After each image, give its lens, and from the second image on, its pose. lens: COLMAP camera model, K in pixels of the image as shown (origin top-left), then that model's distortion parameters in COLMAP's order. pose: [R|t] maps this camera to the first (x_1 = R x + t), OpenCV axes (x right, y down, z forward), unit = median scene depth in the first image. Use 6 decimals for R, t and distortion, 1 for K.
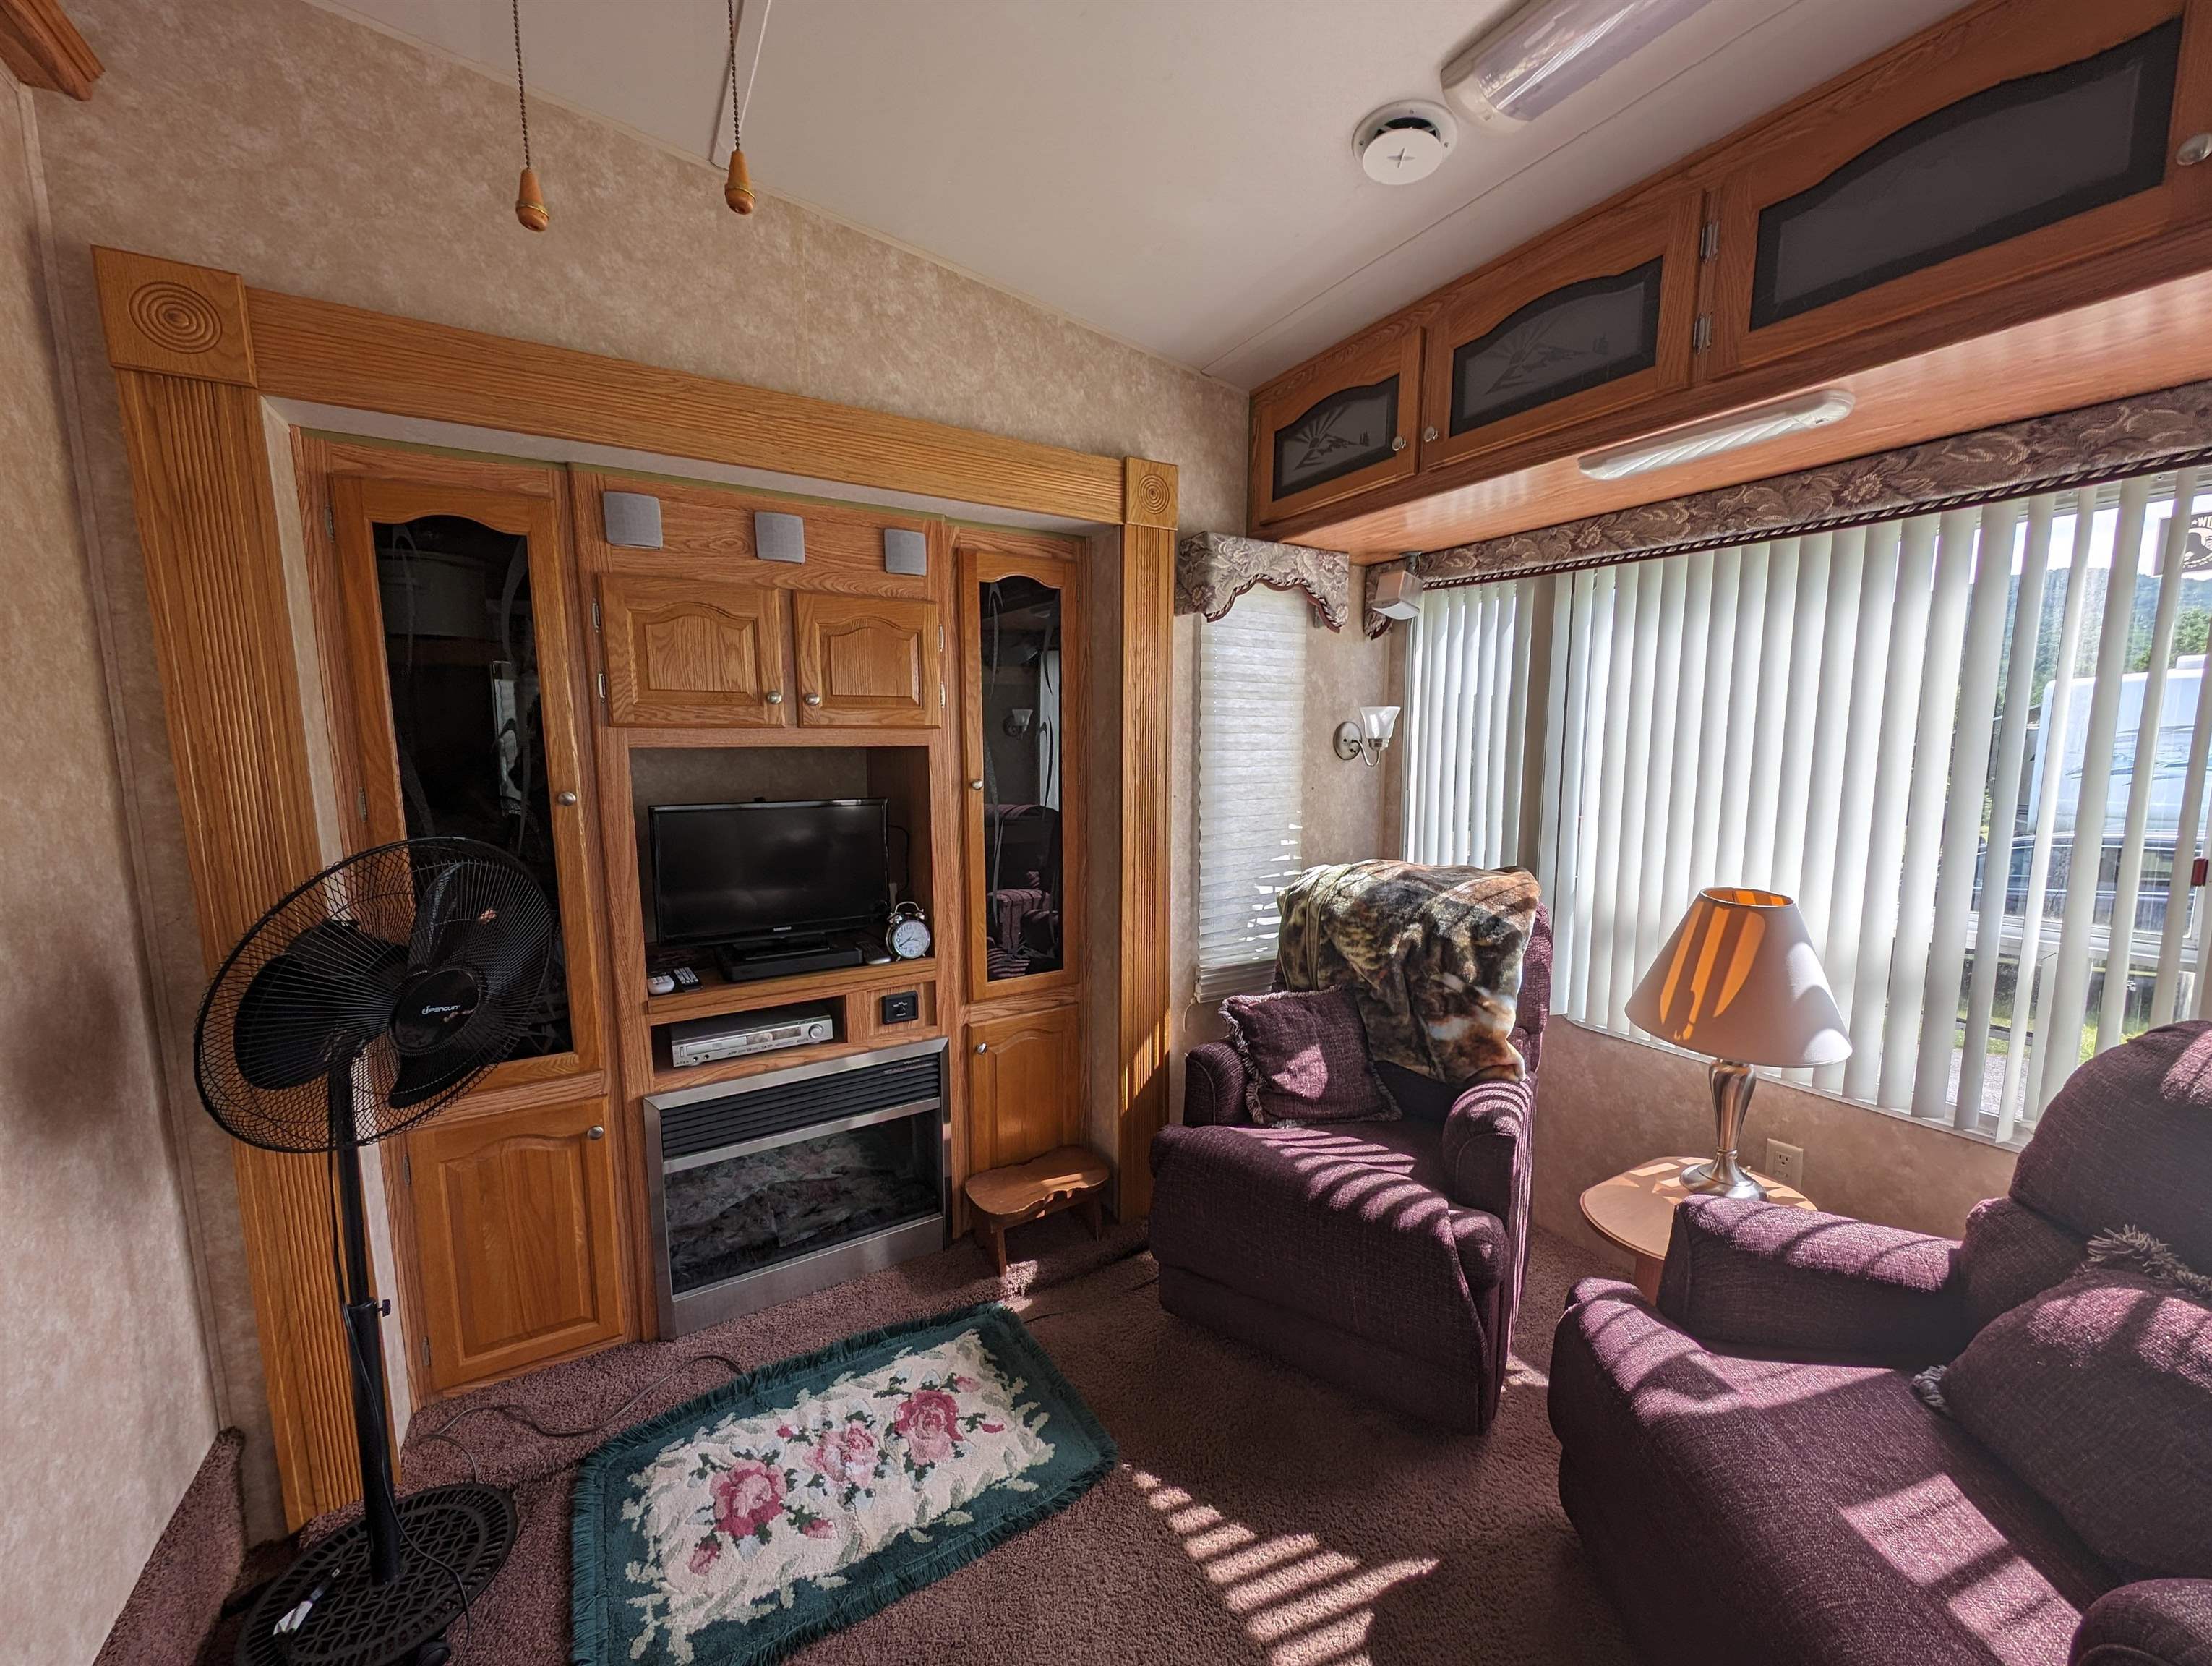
lens RADIAL K [[829.5, 0, 1107.7], [0, 829.5, 840.8], [0, 0, 1]] dist [0.011179, -0.006206]
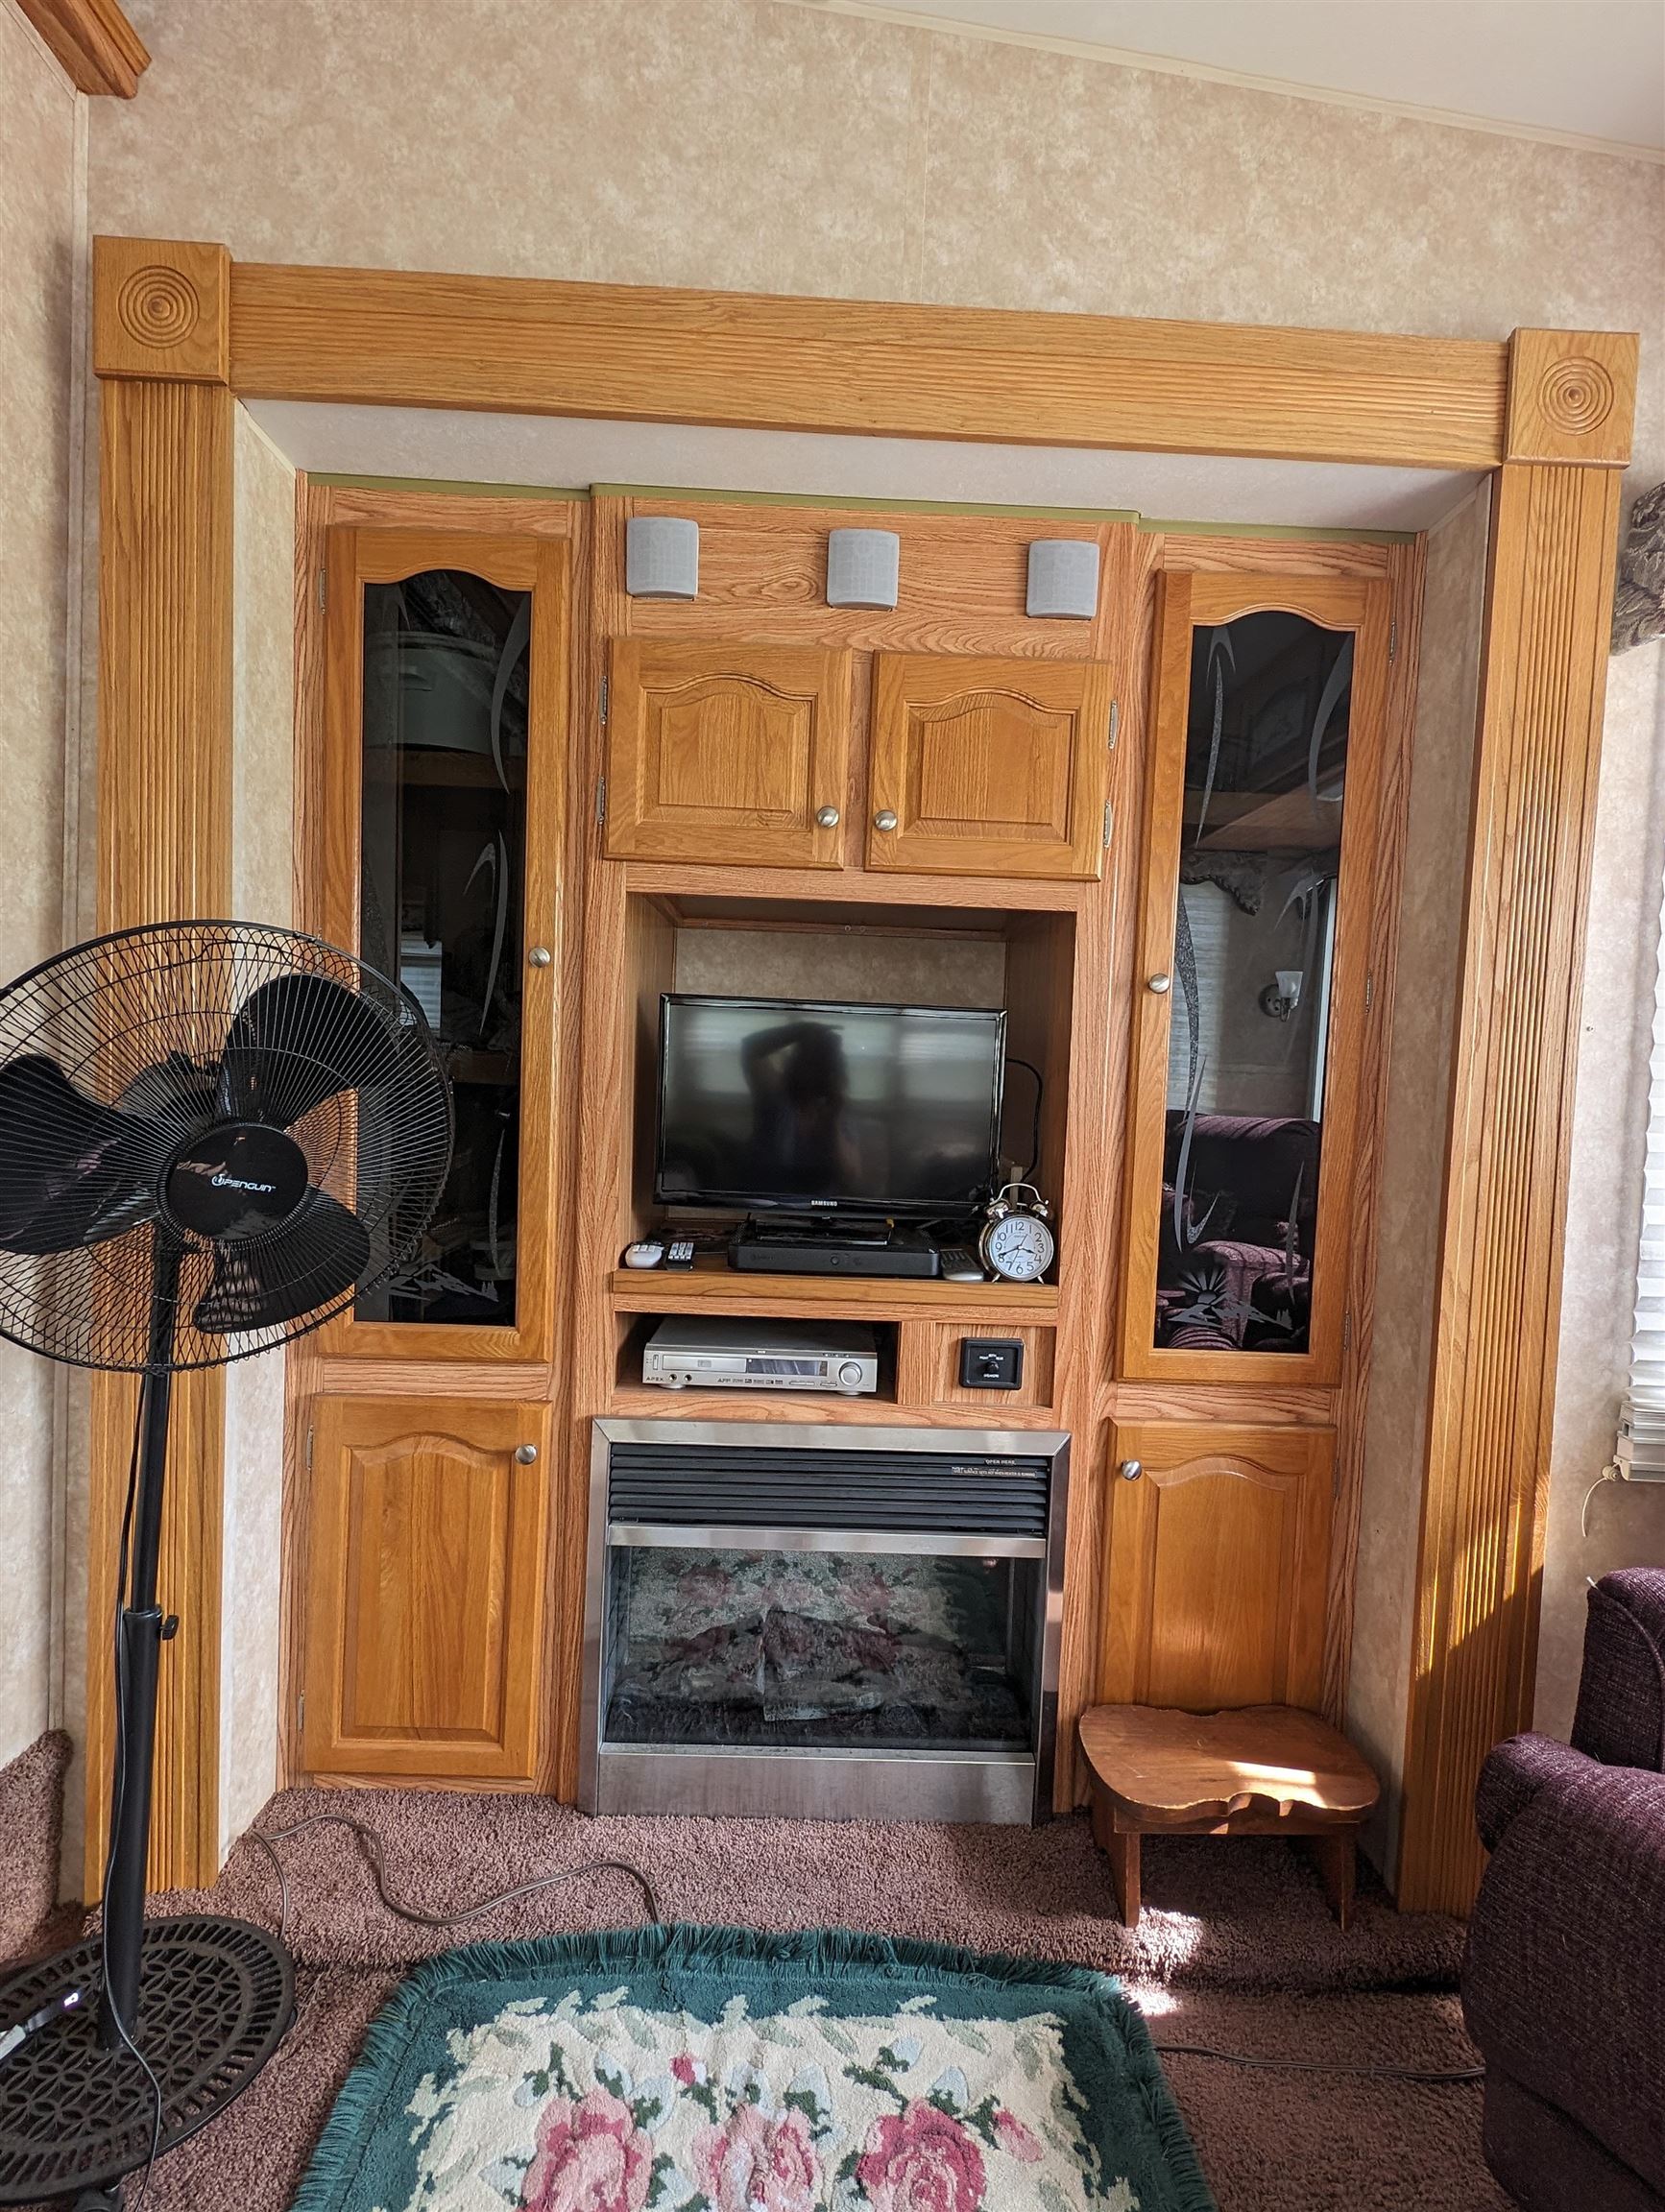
lens RADIAL K [[1074.4, 0, 840.6], [0, 1074.4, 1113.6], [0, 0, 1]] dist [0.021991, -0.014578]
pose [[0.869313, 0.058970, -0.490731, 0.018524], [-0.105230, 0.992176, -0.067183, 0.100881], [0.482930, 0.110043, 0.868717, 0.312377]]
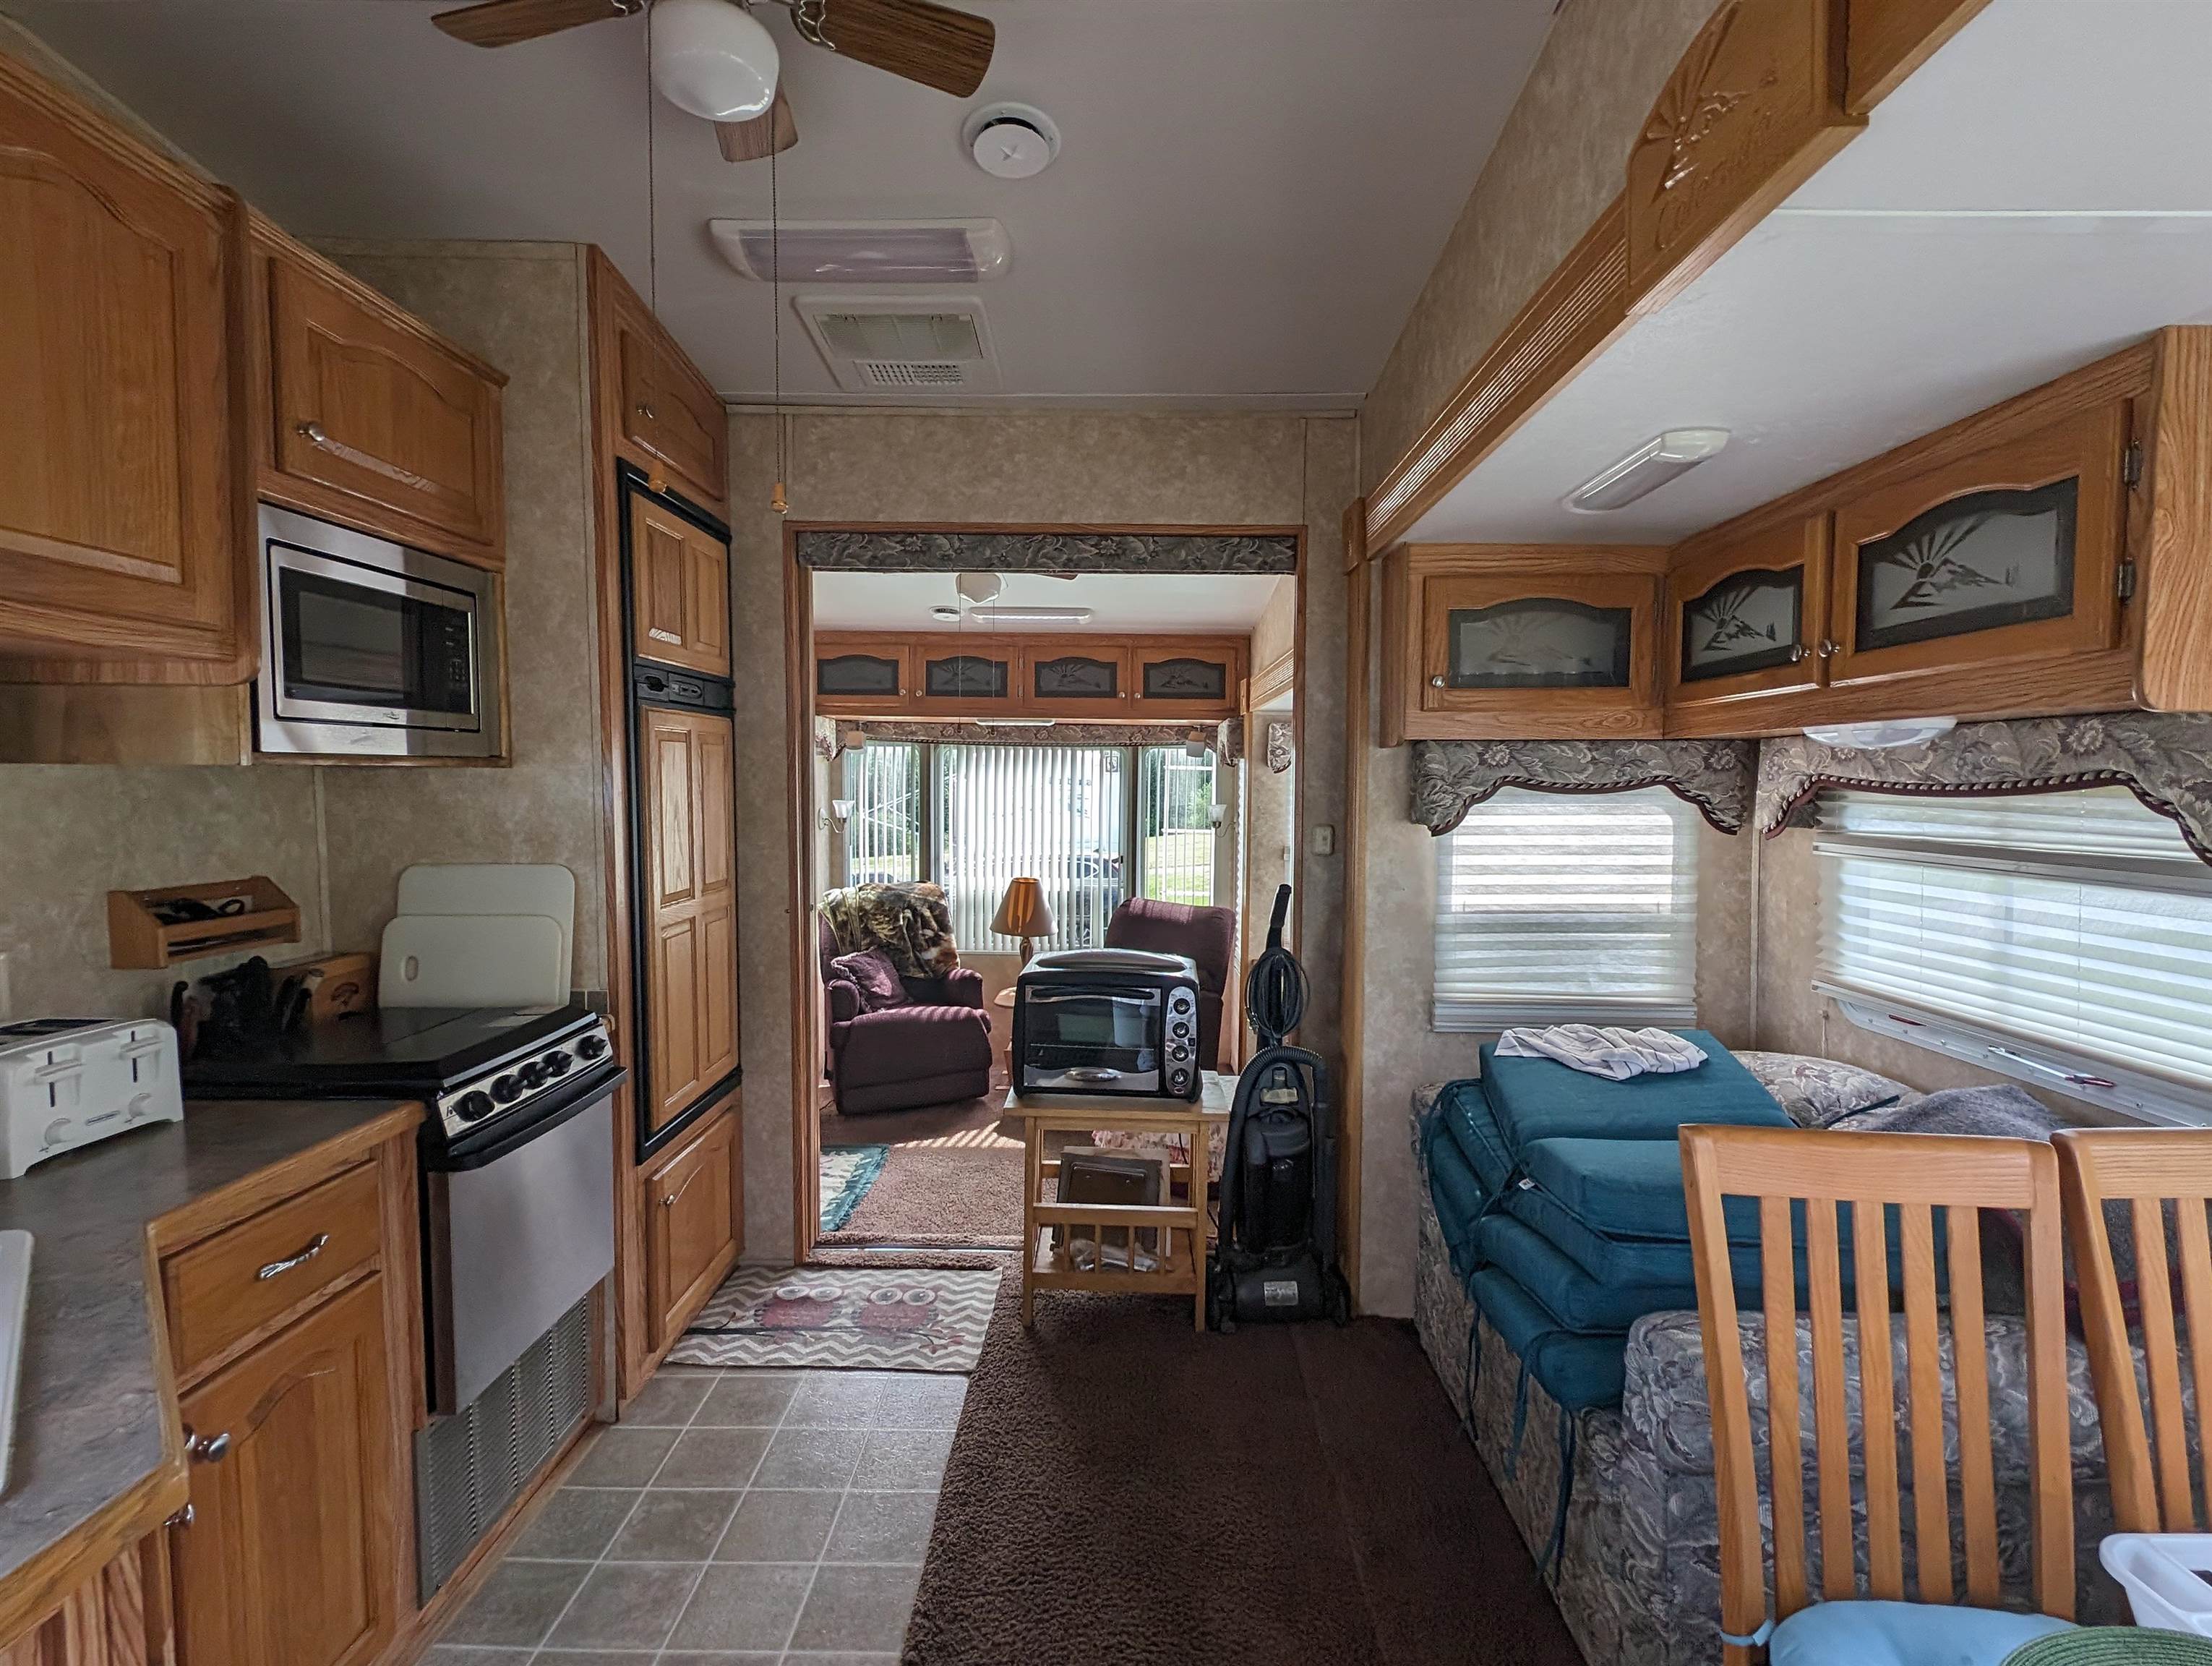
lens RADIAL K [[1037.3, 0, 1109.3], [0, 1037.3, 843.5], [0, 0, 1]] dist [0.014532, -0.011606]
pose [[0.531160, -0.039841, 0.846334, -1.715983], [0.087365, 0.996145, -0.007936, 0.000623], [-0.842755, 0.078155, 0.532593, -0.915642]]
